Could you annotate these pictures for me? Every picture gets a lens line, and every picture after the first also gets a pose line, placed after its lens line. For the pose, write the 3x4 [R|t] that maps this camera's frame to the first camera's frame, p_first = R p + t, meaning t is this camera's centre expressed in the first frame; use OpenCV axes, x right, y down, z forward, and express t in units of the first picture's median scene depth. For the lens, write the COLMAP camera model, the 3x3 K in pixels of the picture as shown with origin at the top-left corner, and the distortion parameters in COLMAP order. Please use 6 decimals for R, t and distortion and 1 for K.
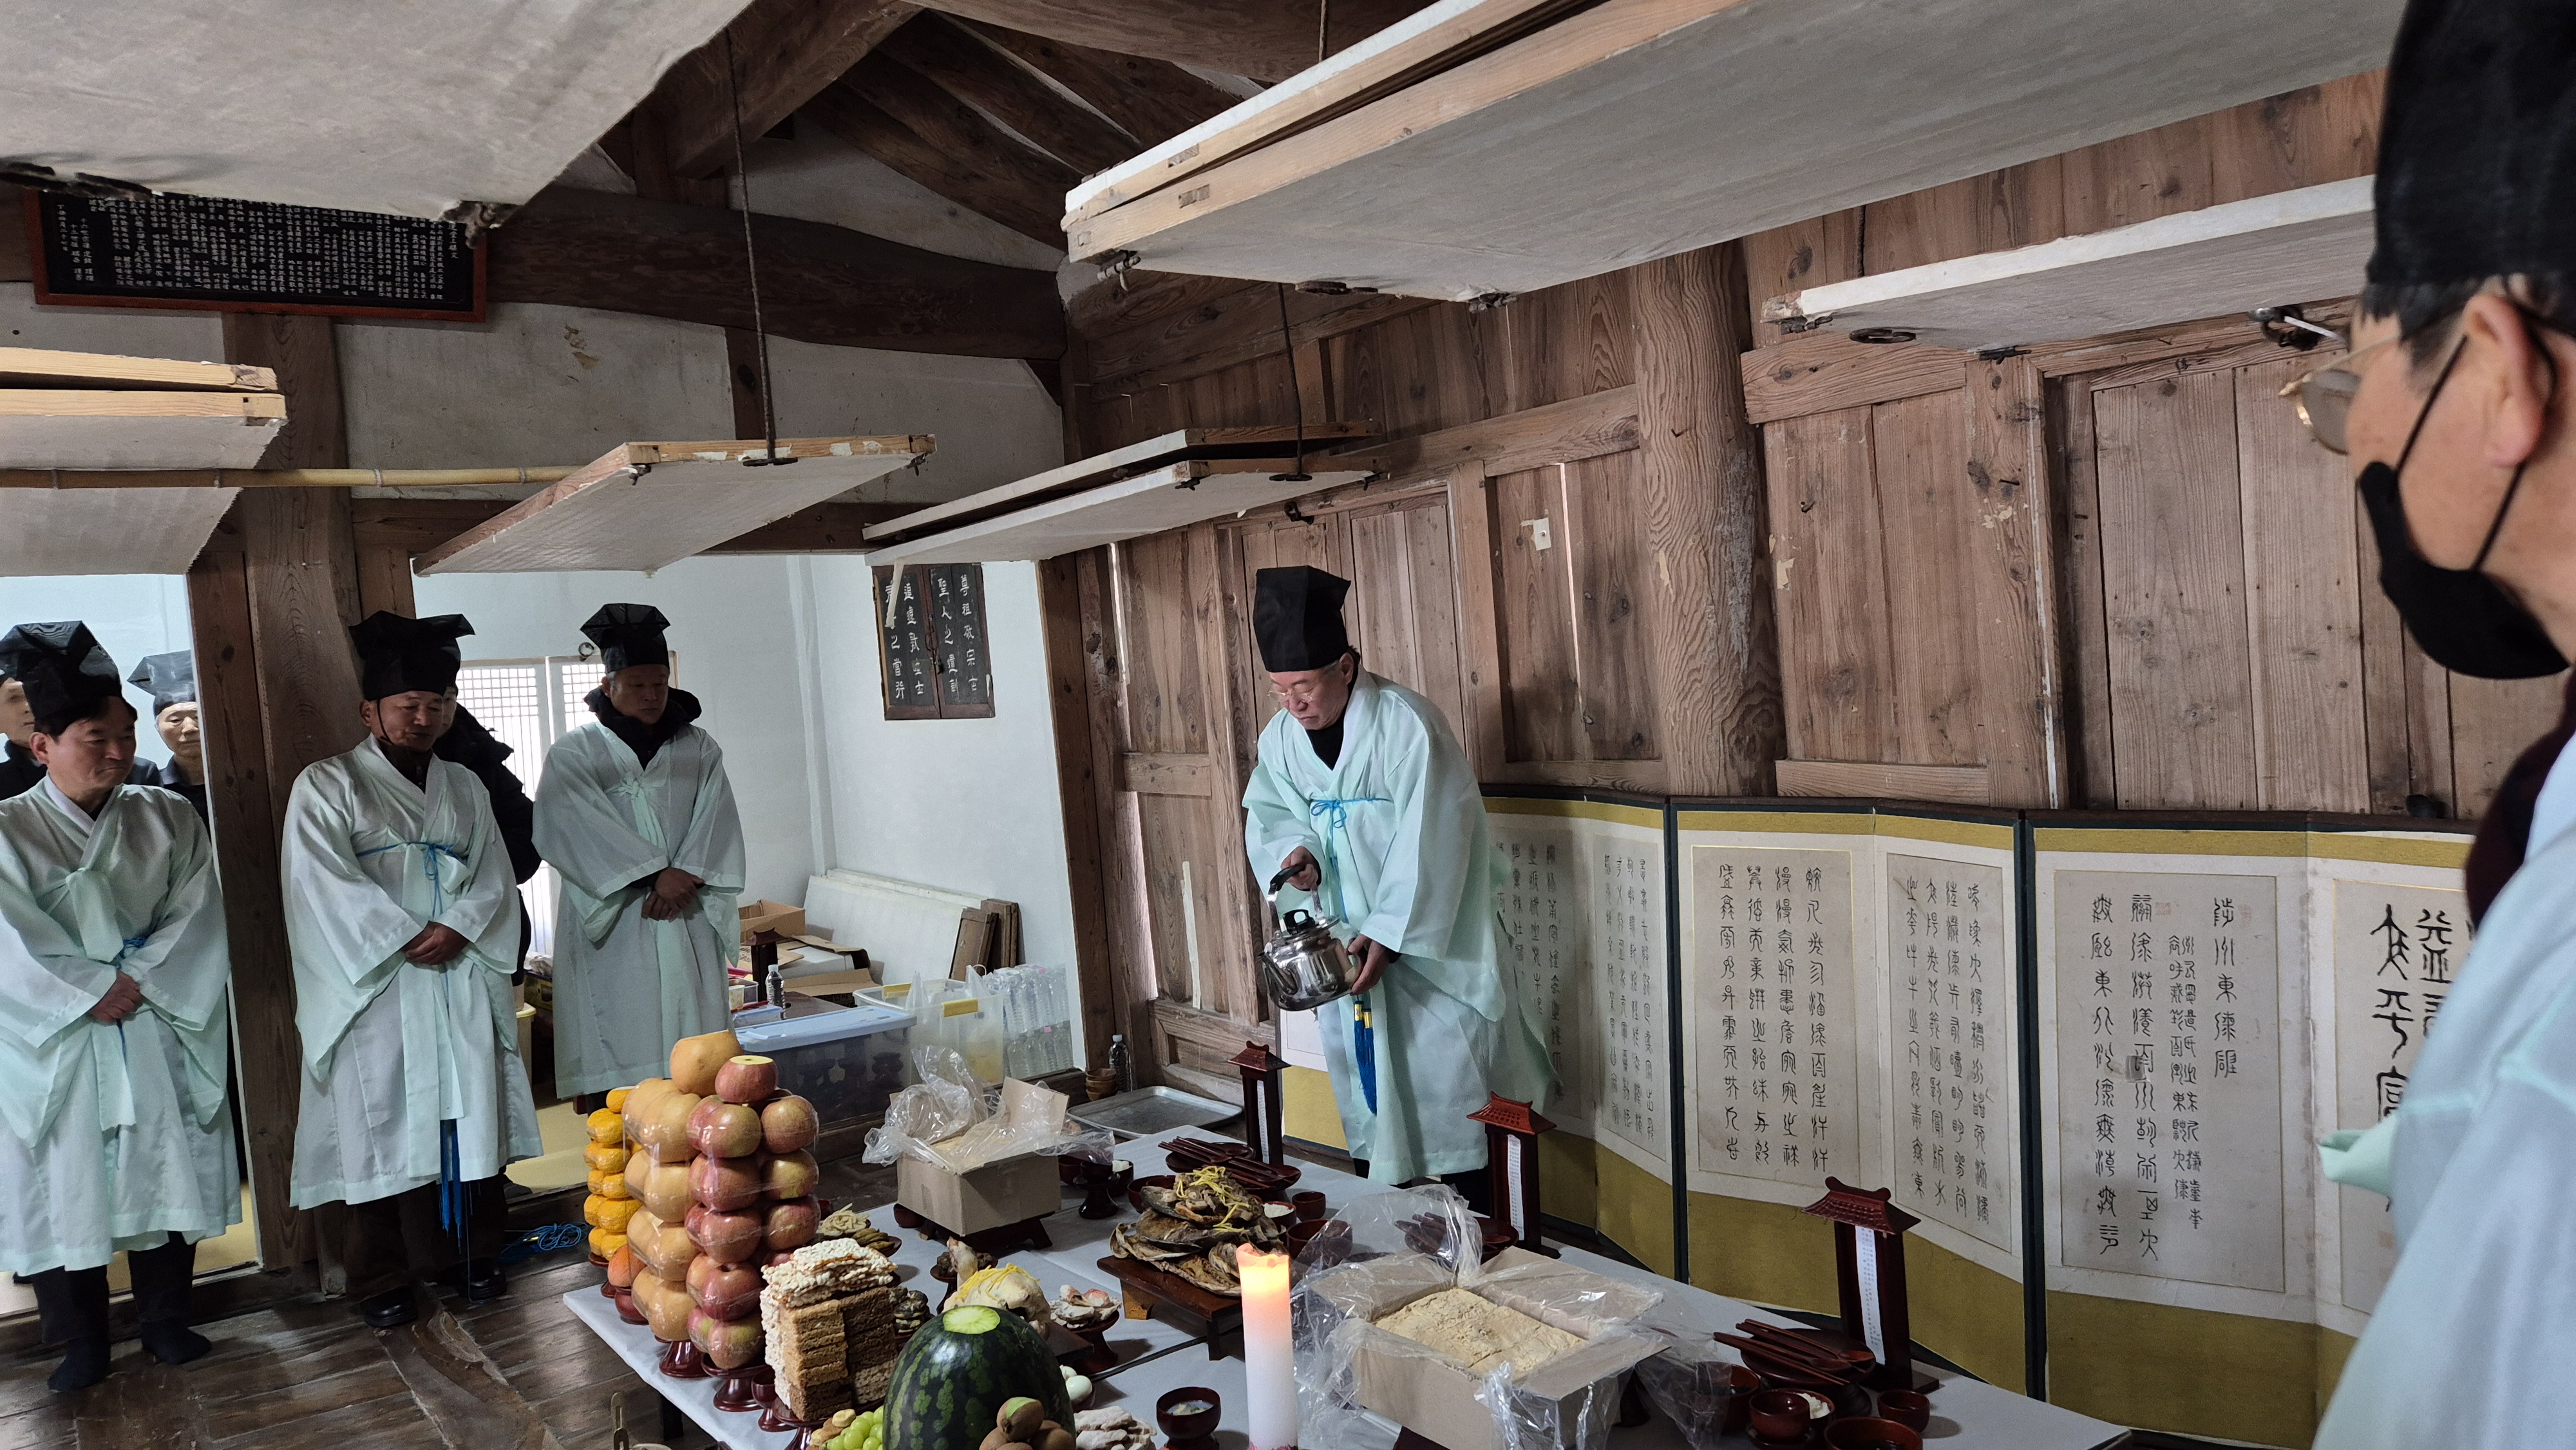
lens RADIAL K [[1717.9, 0, 1306.4], [0, 1717.9, 719.6], [0, 0, 1]] dist [0.086264, -0.070976]
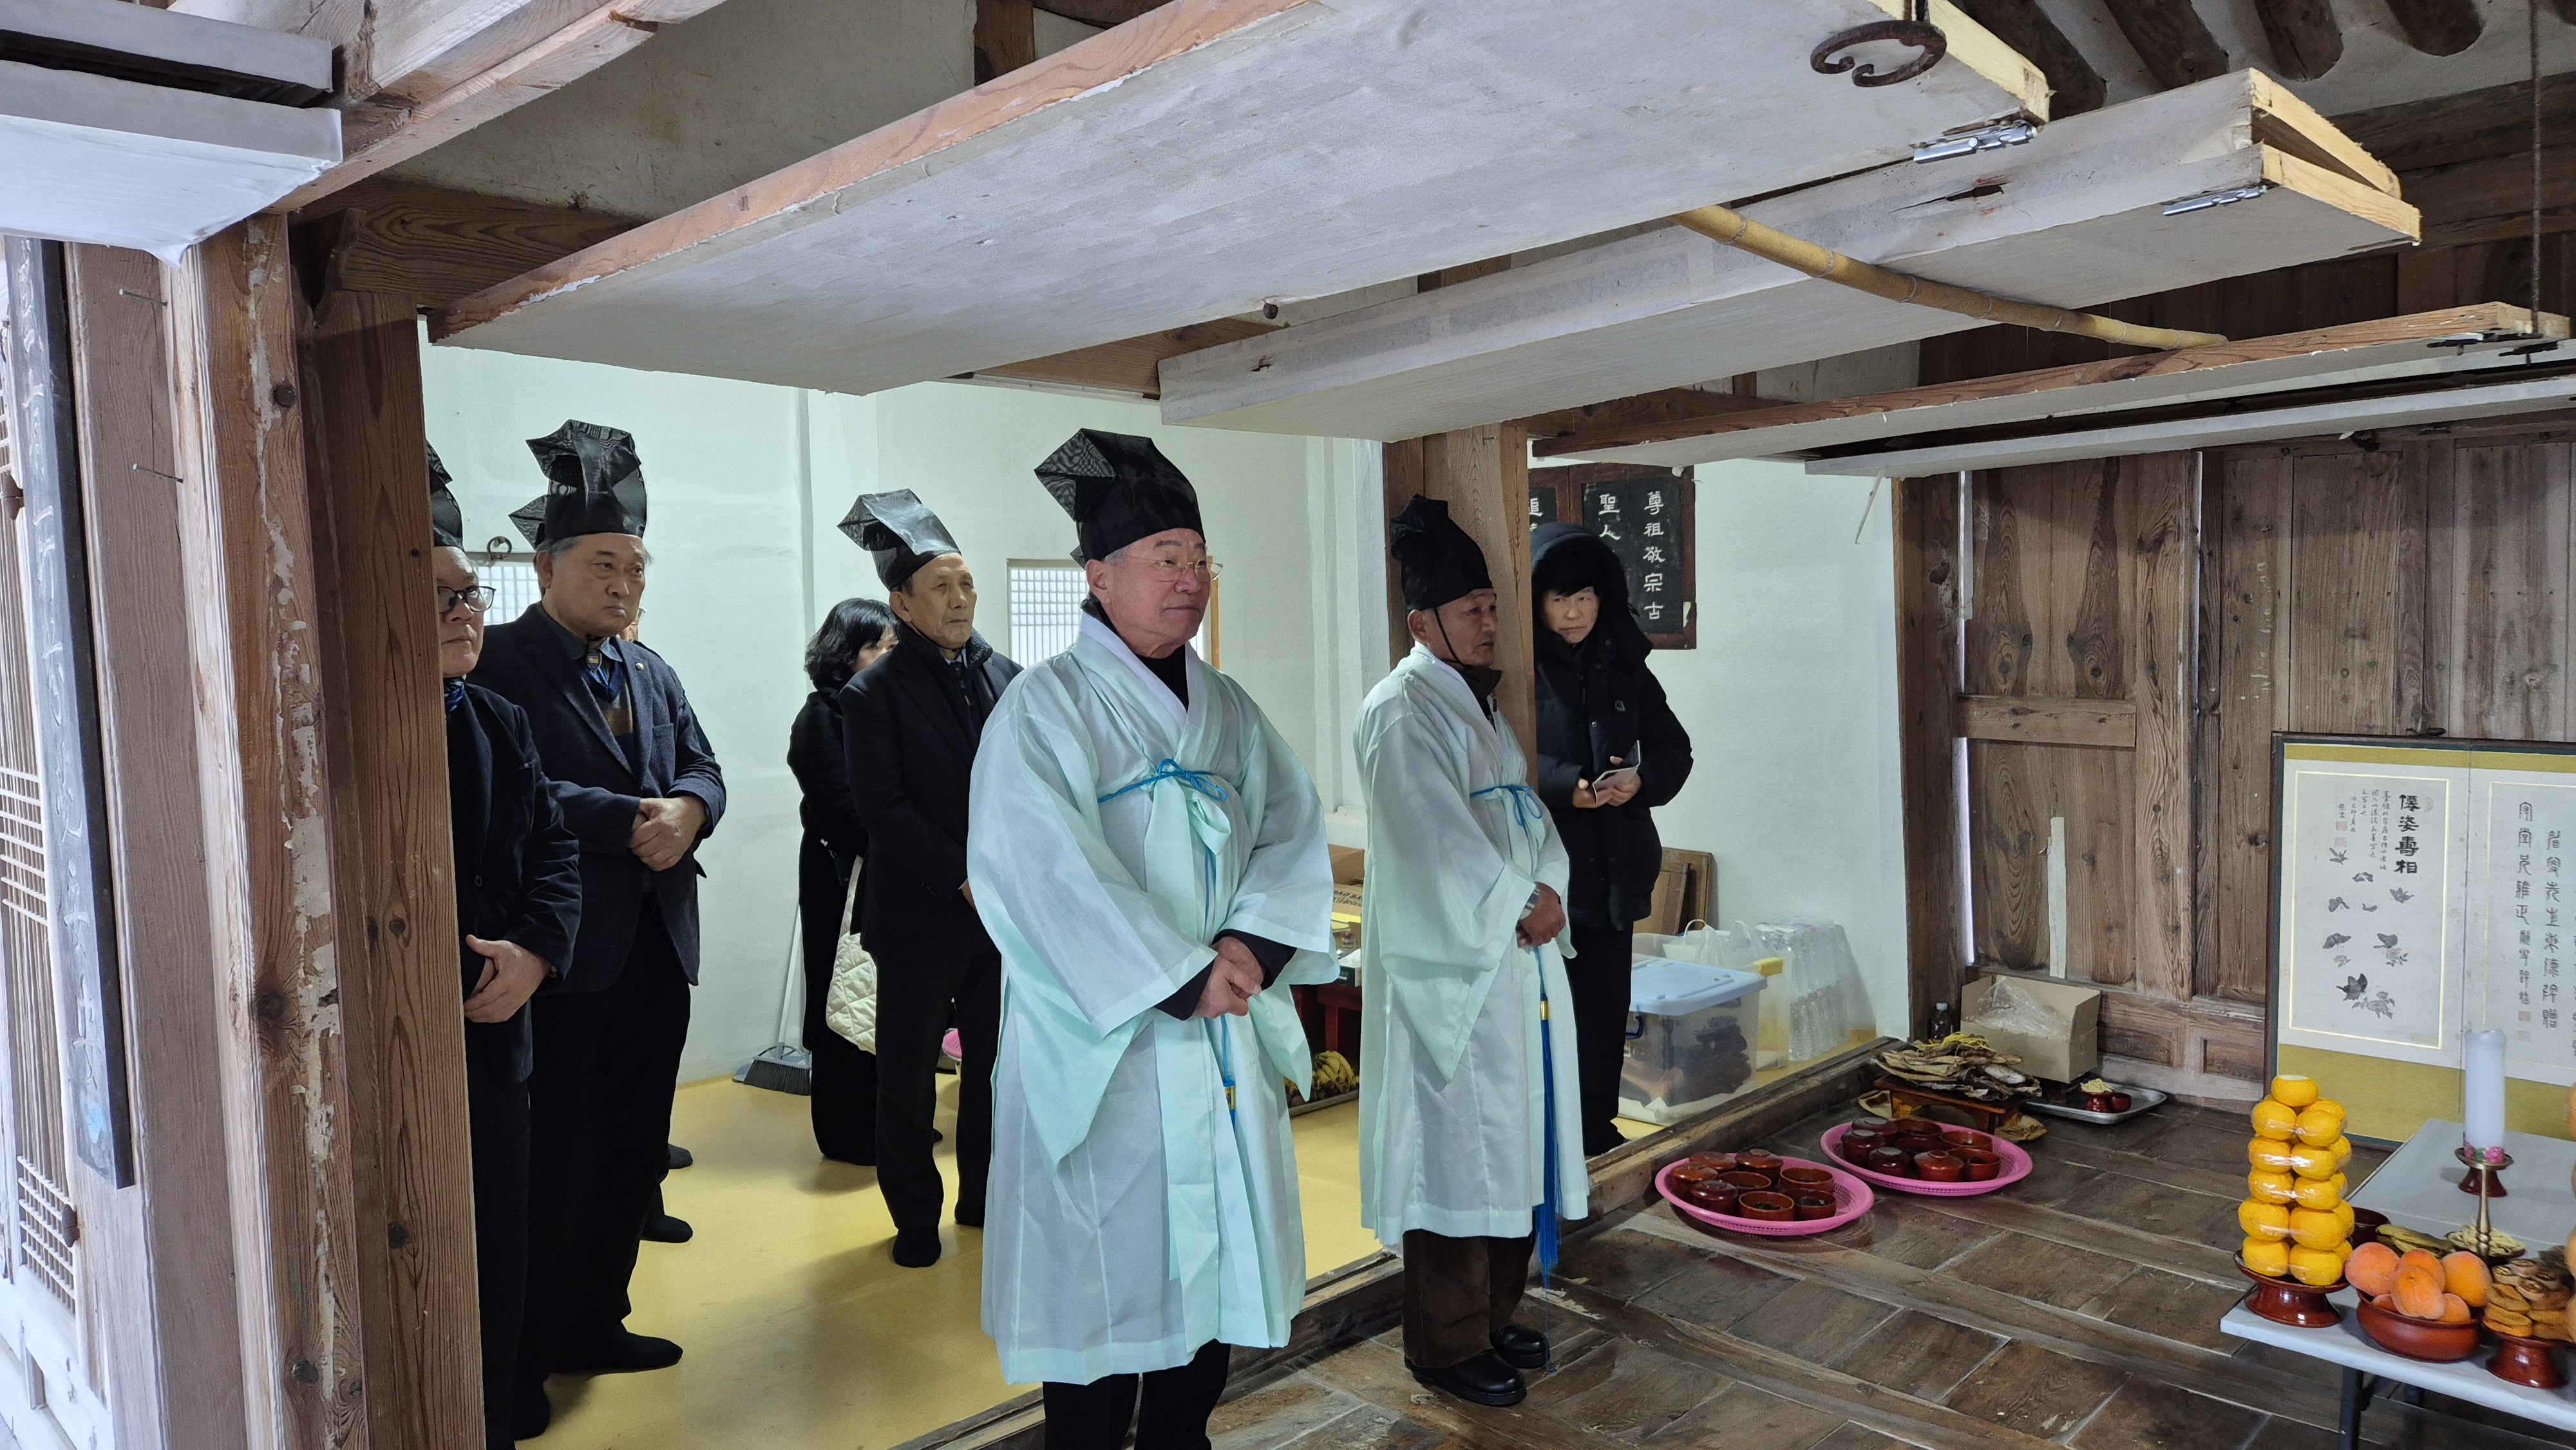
lens RADIAL K [[1717.9, 0, 1287.9], [0, 1717.9, 703.0], [0, 0, 1]] dist [0.086264, -0.070976]
pose [[0.989072, 0.038477, 0.142327, -0.954814], [-0.041609, 0.998951, 0.019098, 0.033547], [-0.141443, -0.024811, 0.989635, 0.227692]]
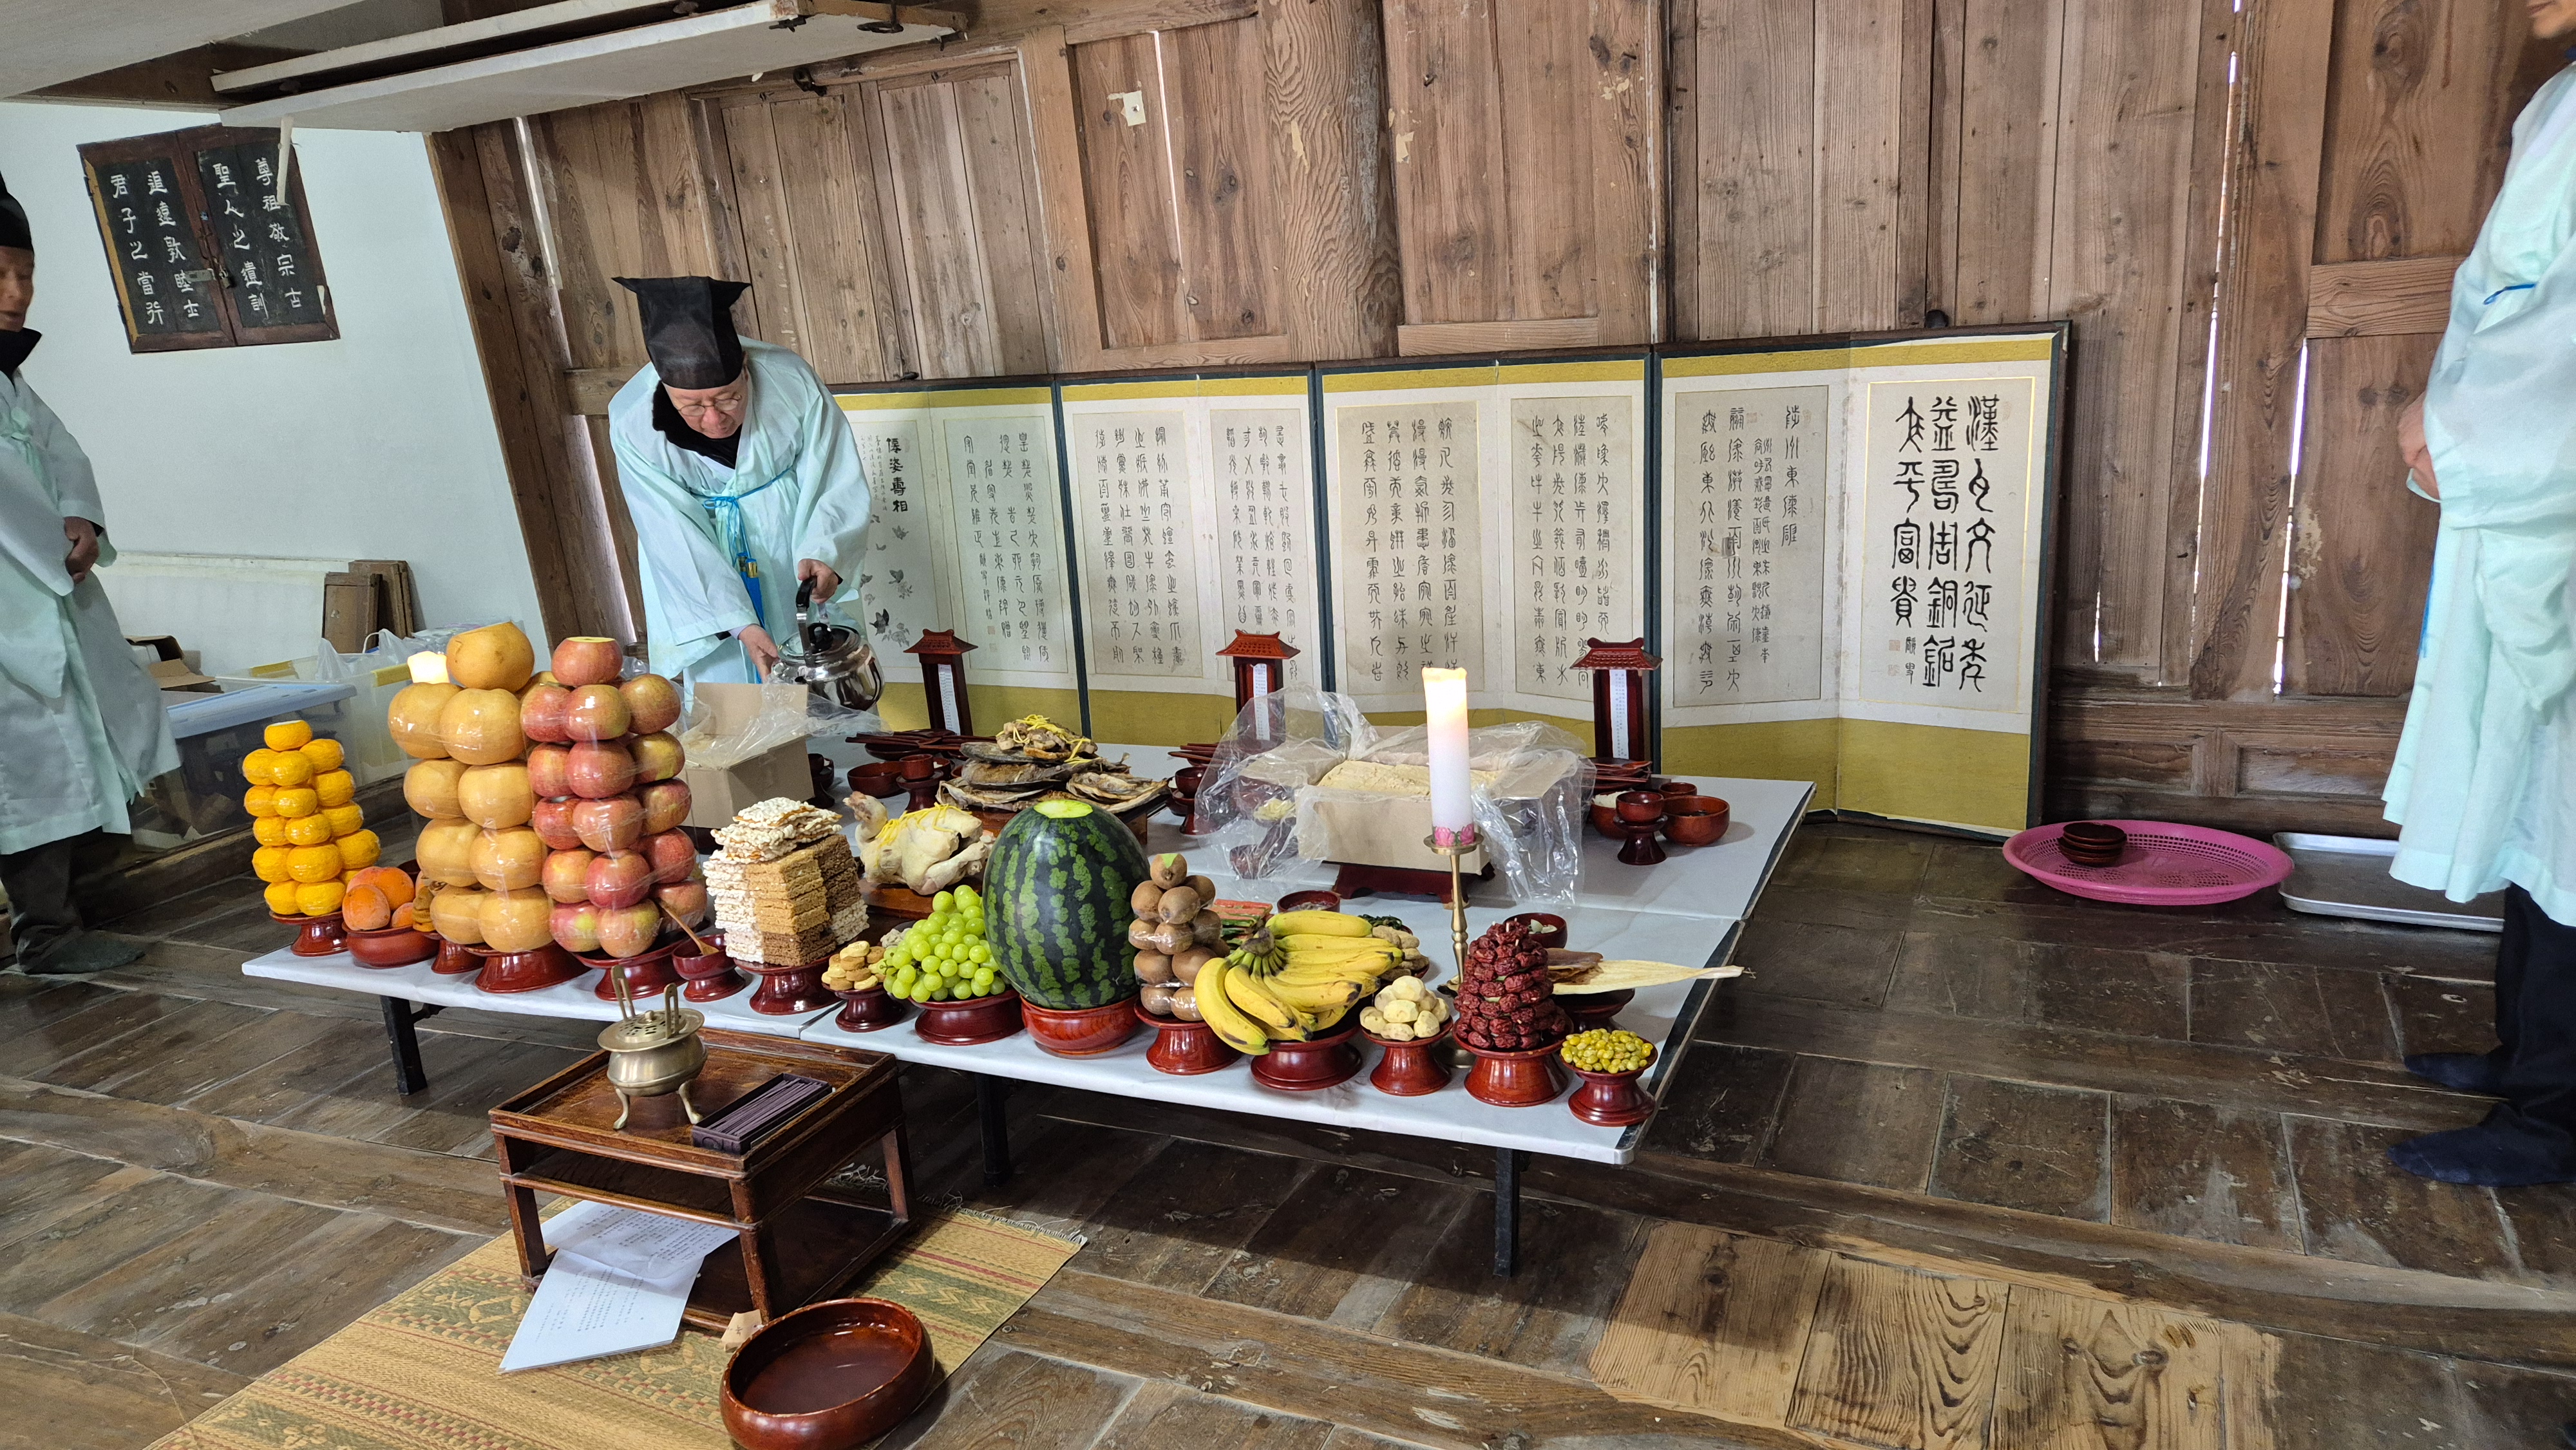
lens RADIAL K [[1717.9, 0, 1320.2], [0, 1717.9, 742.5], [0, 0, 1]] dist [0.086264, -0.070976]
pose [[0.879044, -0.124799, 0.460116, -0.326794], [0.033518, 0.978919, 0.201481, 0.062593], [-0.475561, -0.161688, 0.864696, 0.019984]]
